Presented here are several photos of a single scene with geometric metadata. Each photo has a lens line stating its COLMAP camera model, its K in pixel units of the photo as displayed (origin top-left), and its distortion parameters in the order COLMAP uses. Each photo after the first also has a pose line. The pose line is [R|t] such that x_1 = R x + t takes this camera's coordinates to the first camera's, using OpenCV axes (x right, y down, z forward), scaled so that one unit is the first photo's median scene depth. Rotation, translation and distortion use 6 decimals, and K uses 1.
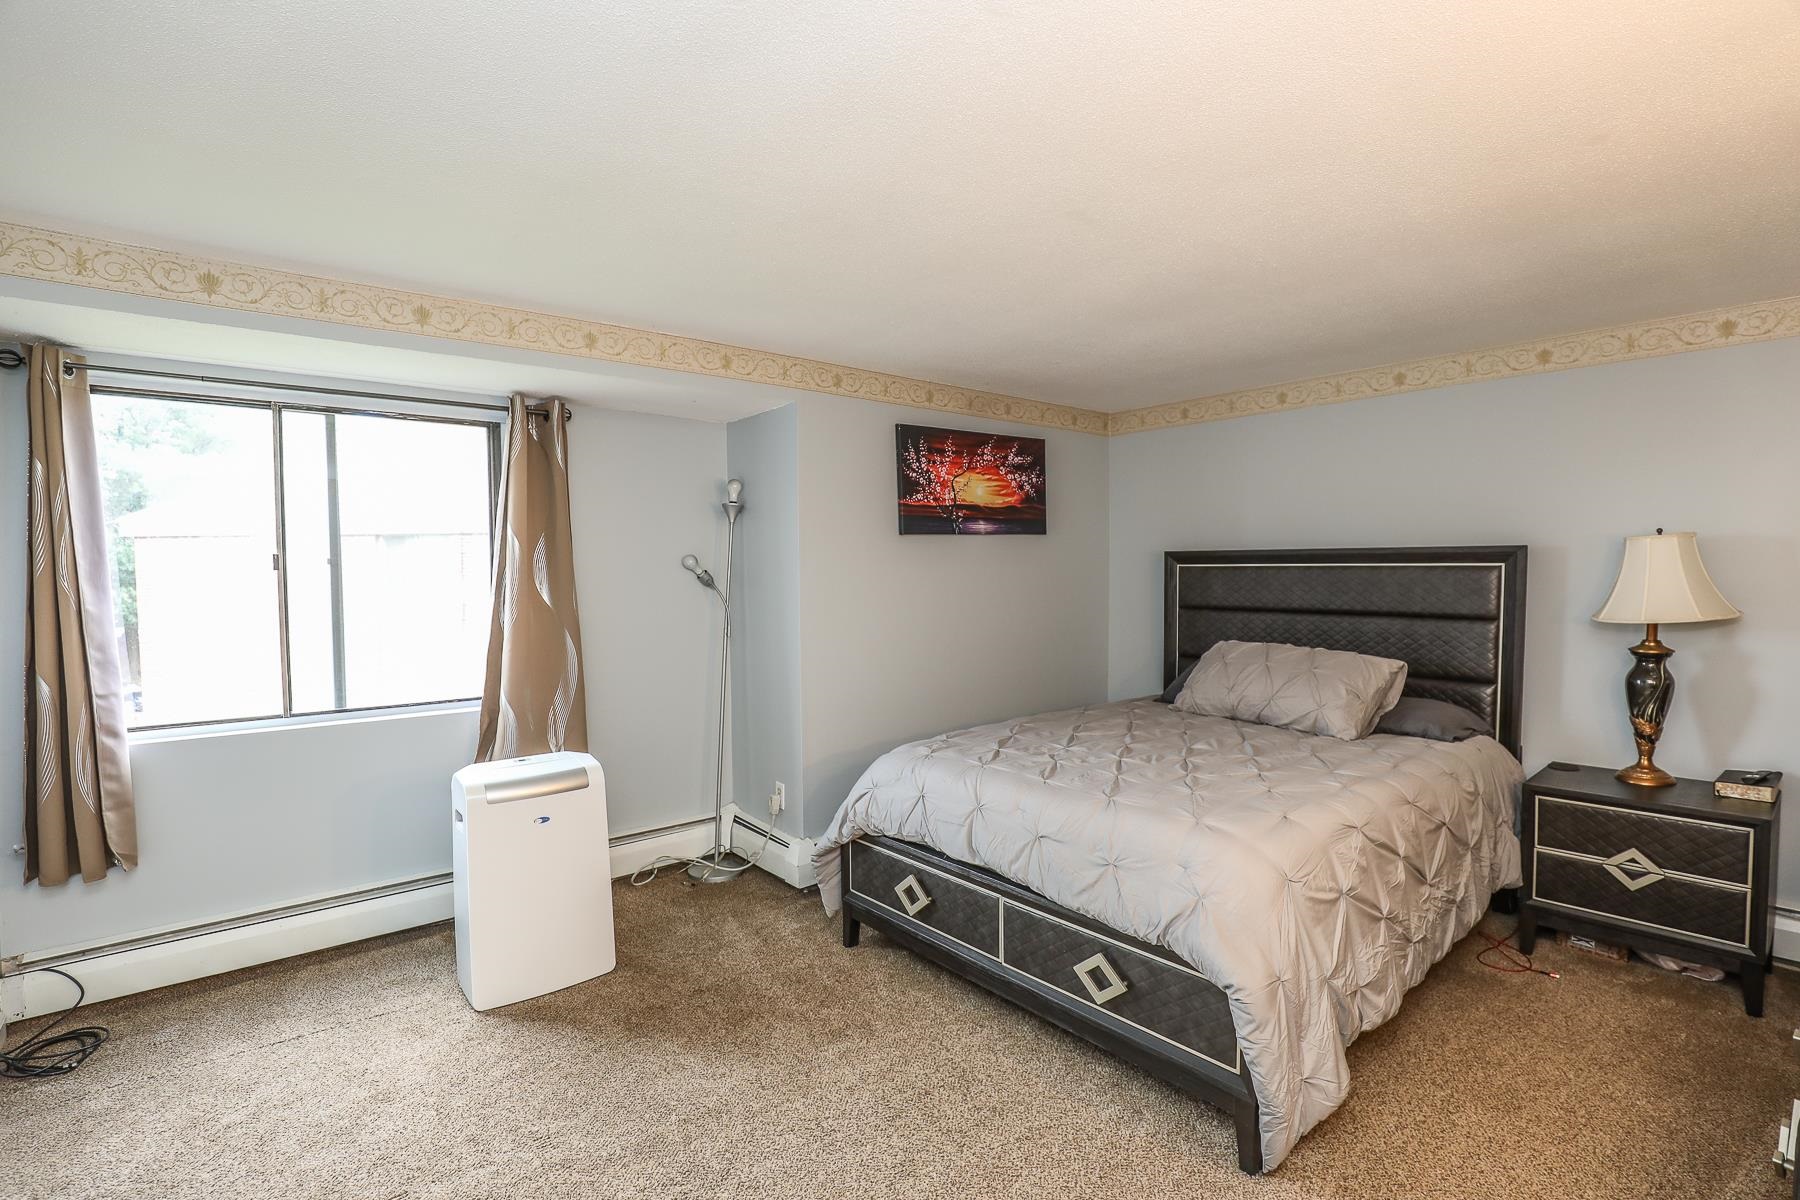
lens RADIAL K [[828.8, 0, 900.0], [0, 828.8, 600.0], [0, 0, 1]] dist [-0.016988, 0.000185]
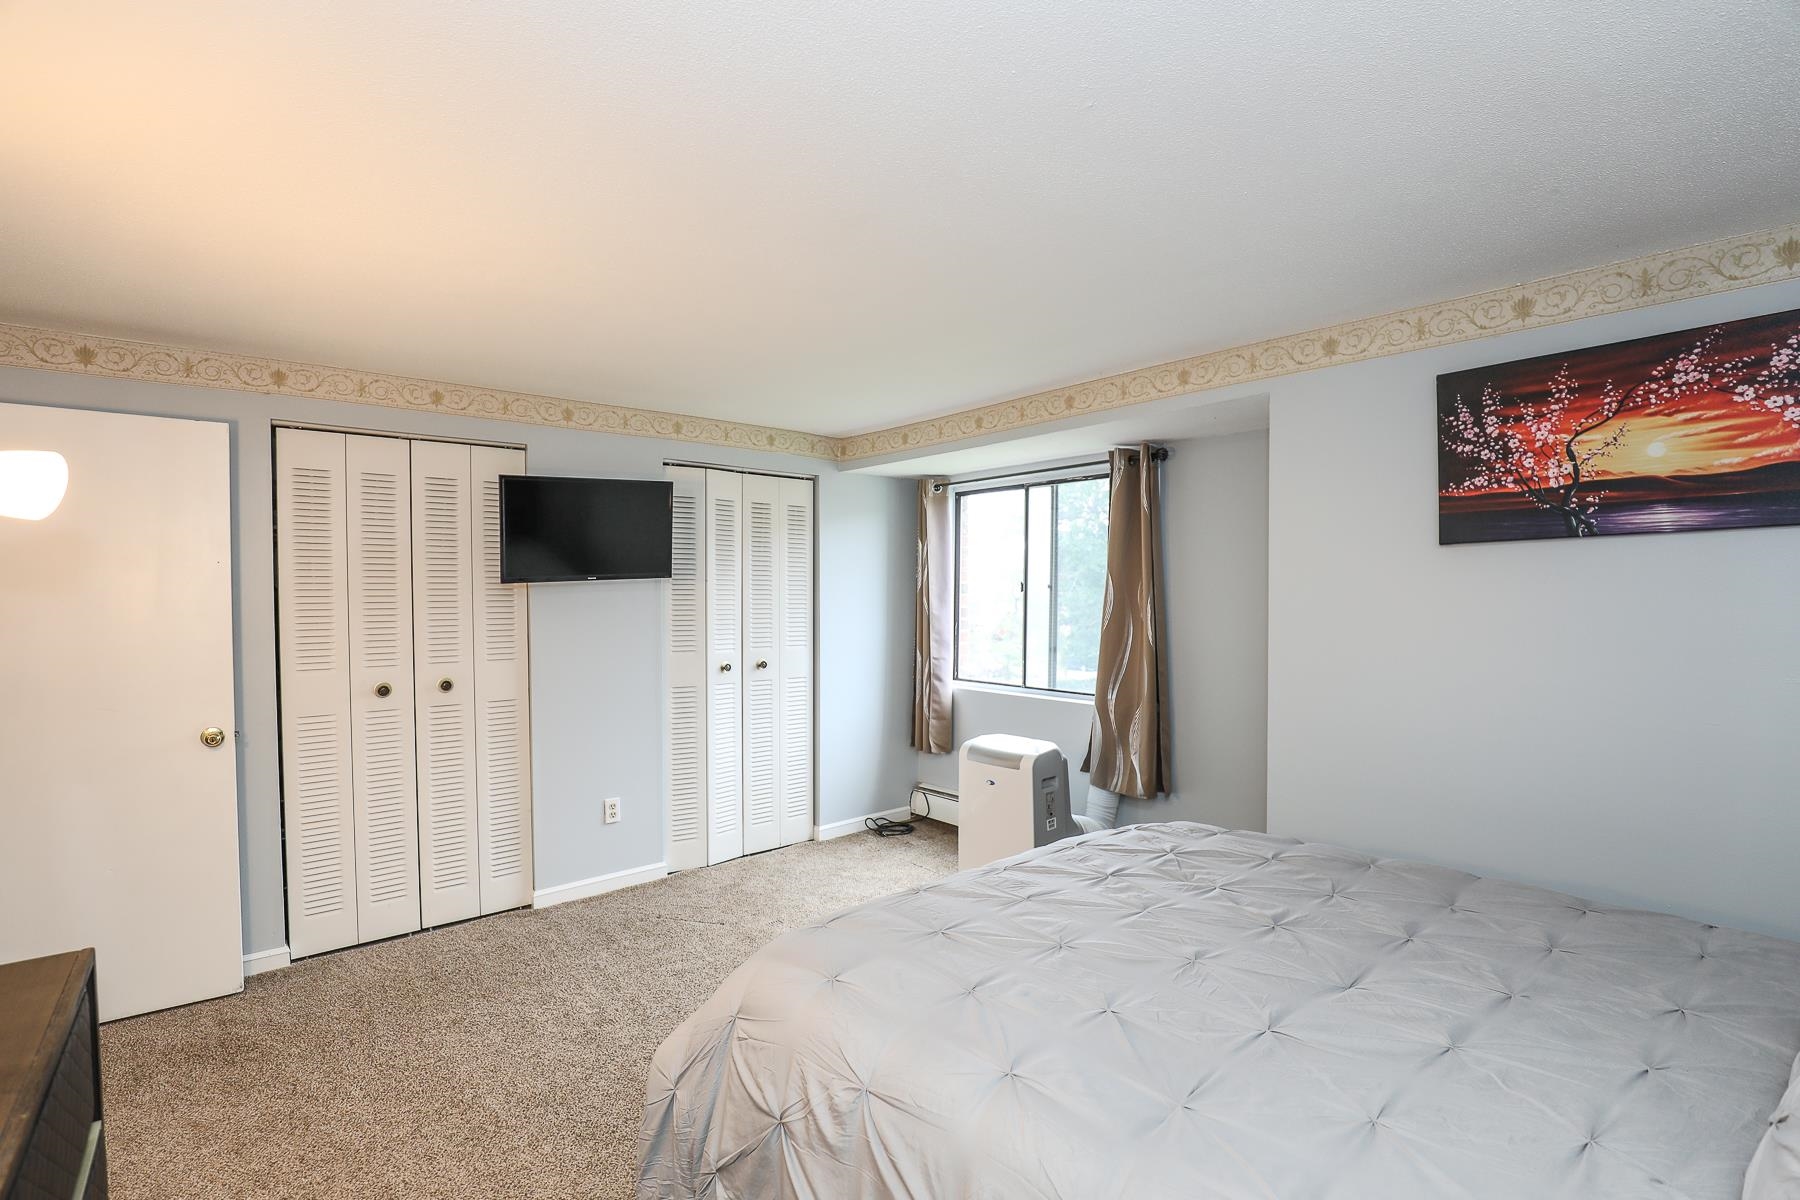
lens RADIAL K [[828.8, 0, 900.0], [0, 828.8, 600.0], [0, 0, 1]] dist [-0.016988, 0.000185]
pose [[0.045242, 0.022572, -0.998721, 0.593036], [-0.028749, 0.999360, 0.021284, -0.035652], [0.998562, 0.027749, 0.045862, 0.520889]]
